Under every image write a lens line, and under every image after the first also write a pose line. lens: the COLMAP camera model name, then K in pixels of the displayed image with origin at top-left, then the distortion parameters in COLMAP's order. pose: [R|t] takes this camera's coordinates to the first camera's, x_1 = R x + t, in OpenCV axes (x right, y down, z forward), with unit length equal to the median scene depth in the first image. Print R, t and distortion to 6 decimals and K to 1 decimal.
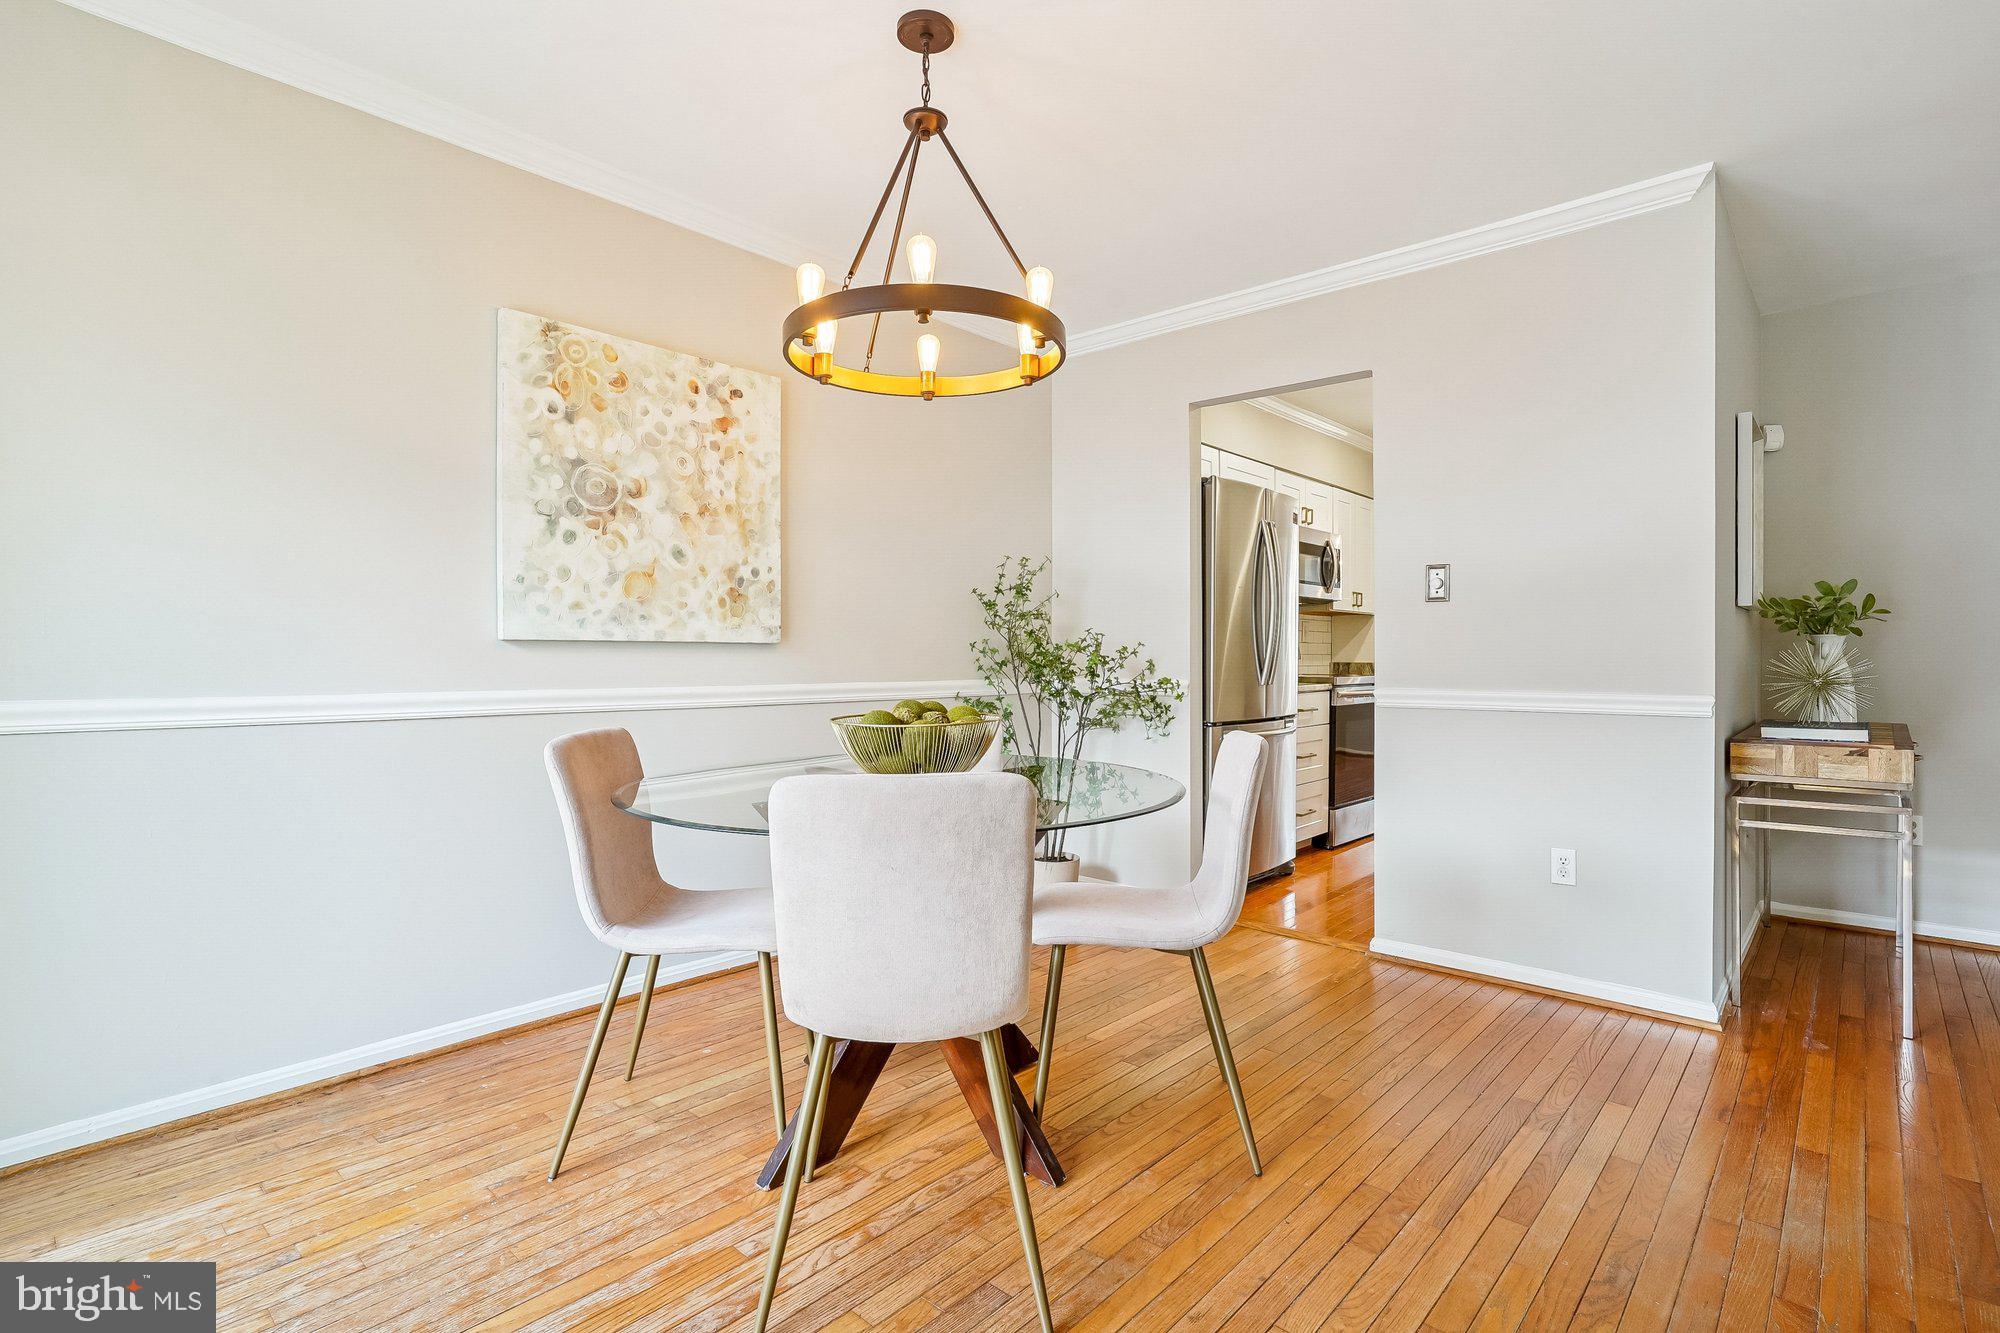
lens RADIAL K [[973.2, 0, 1003.0], [0, 973.2, 667.8], [0, 0, 1]] dist [-0.012377, 0.007685]
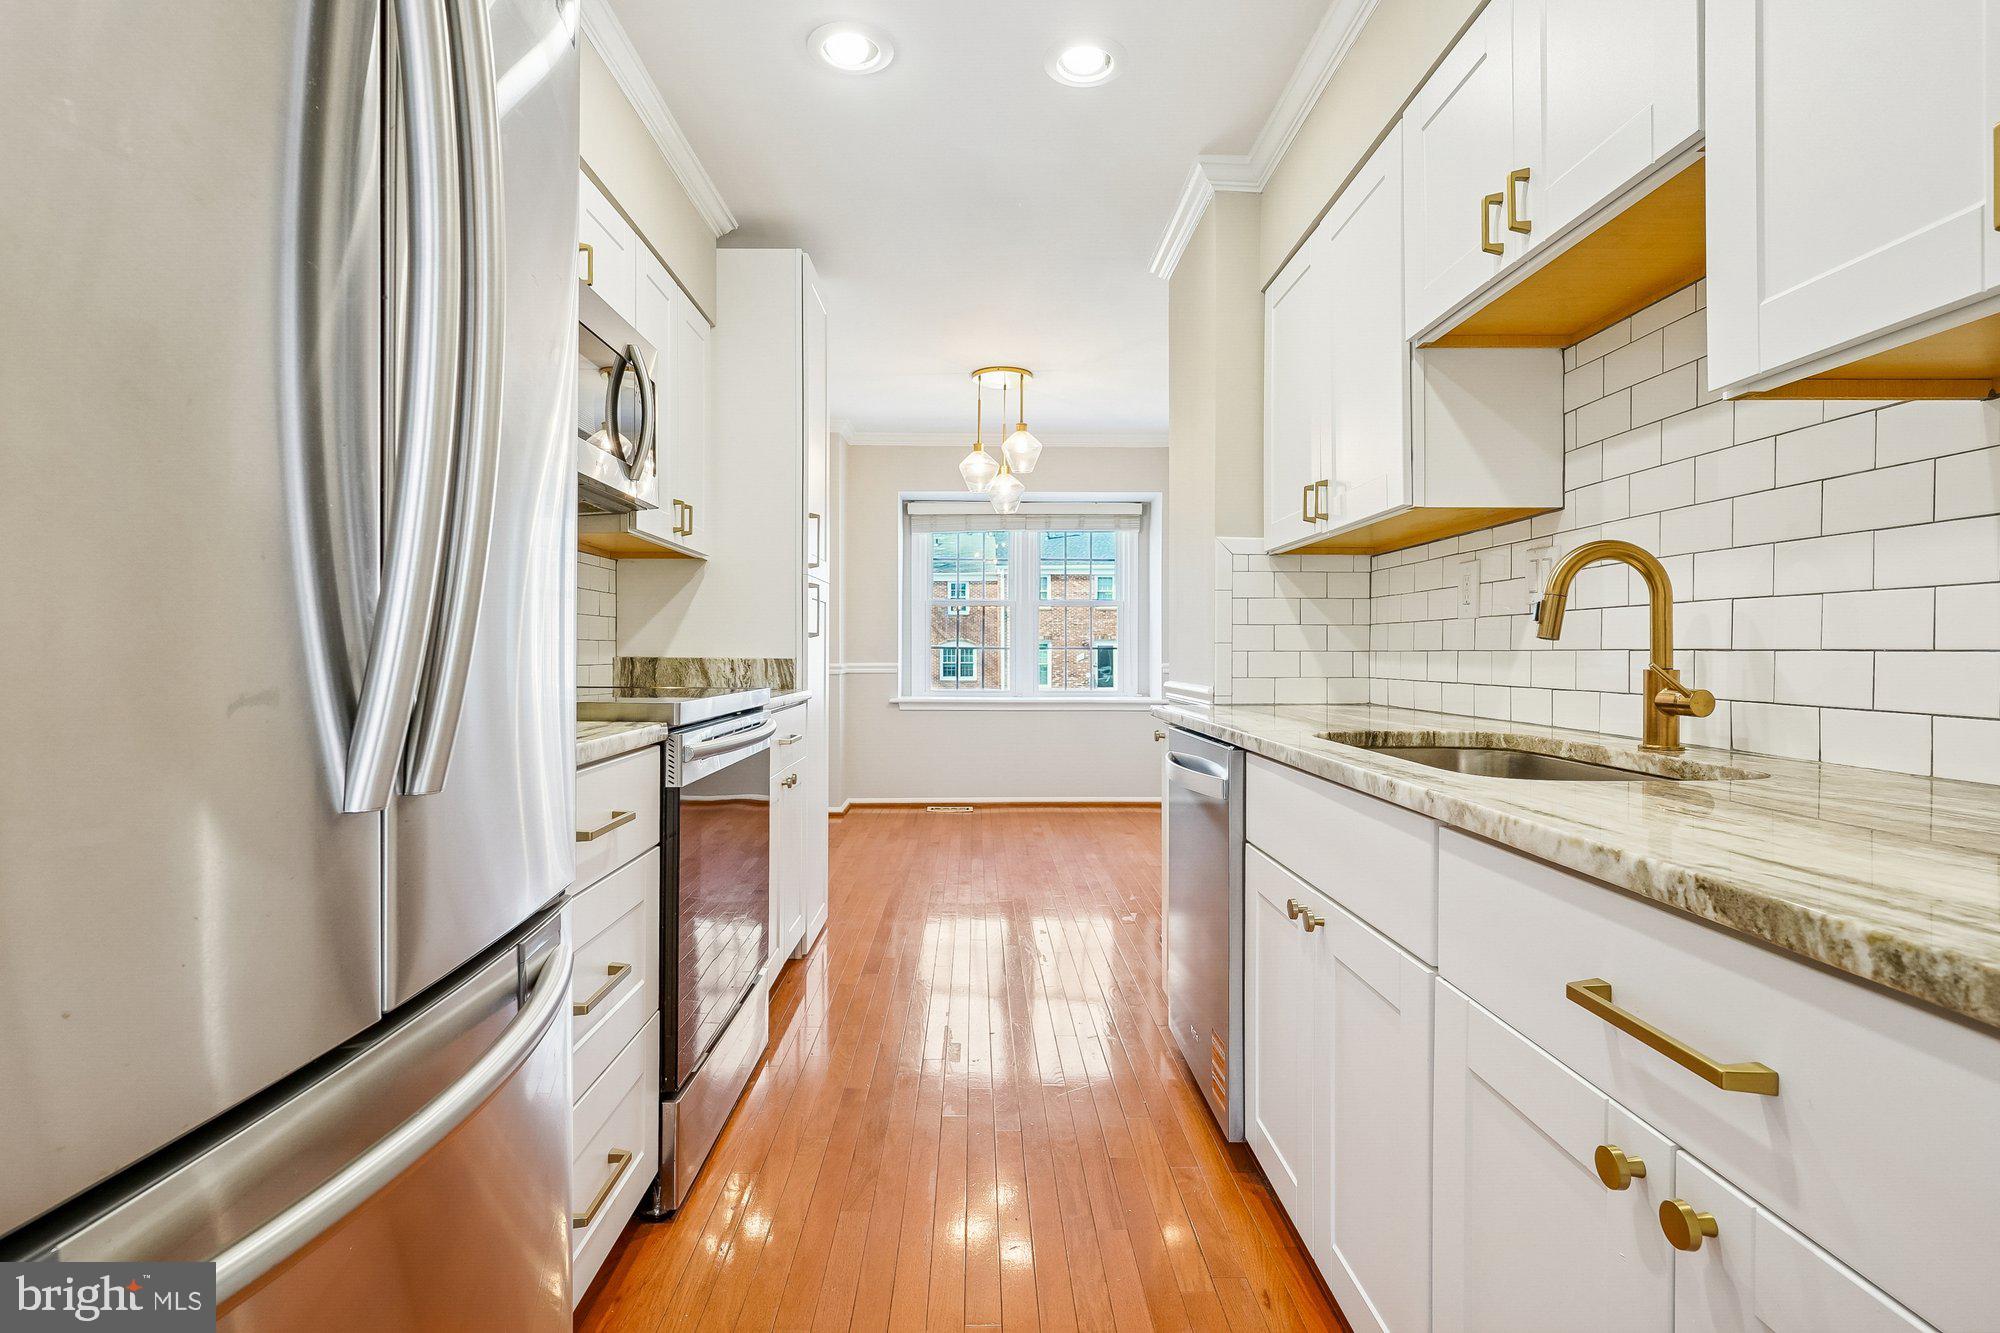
lens RADIAL K [[973.2, 0, 980.9], [0, 973.2, 659.3], [0, 0, 1]] dist [-0.012377, 0.007685]
pose [[0.742700, 0.001198, 0.669623, 0.364741], [0.000557, 0.999997, -0.002407, -0.006740], [-0.669624, 0.002161, 0.742698, 1.266700]]
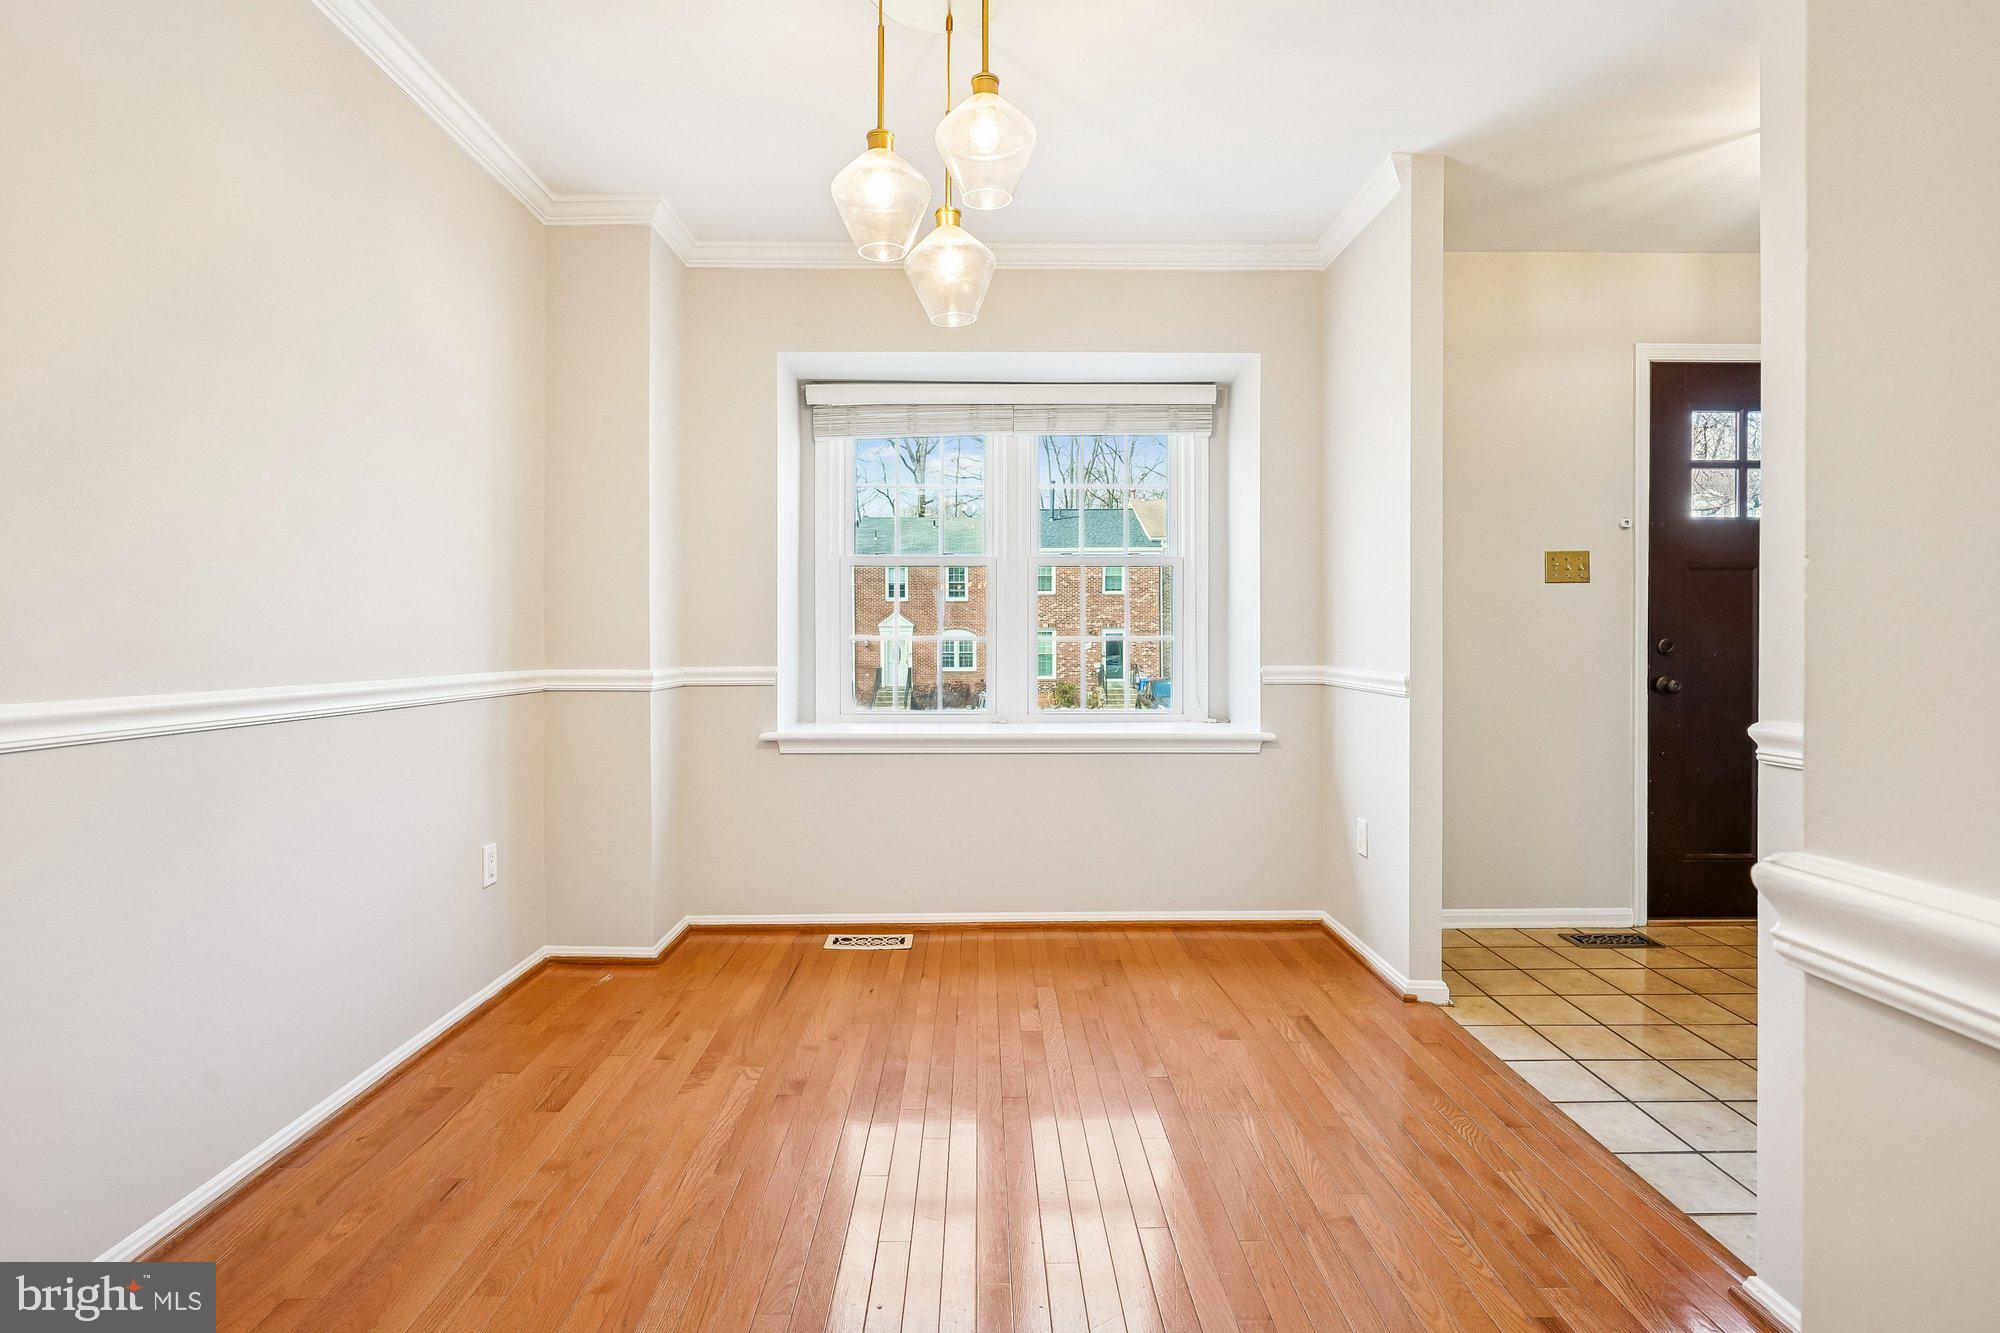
lens RADIAL K [[973.2, 0, 1000.6], [0, 973.2, 657.7], [0, 0, 1]] dist [-0.012377, 0.007685]
pose [[0.733203, -0.008653, 0.679954, 1.134326], [0.004466, 0.999959, 0.007909, -0.024772], [-0.679995, -0.002762, 0.733212, 2.007850]]
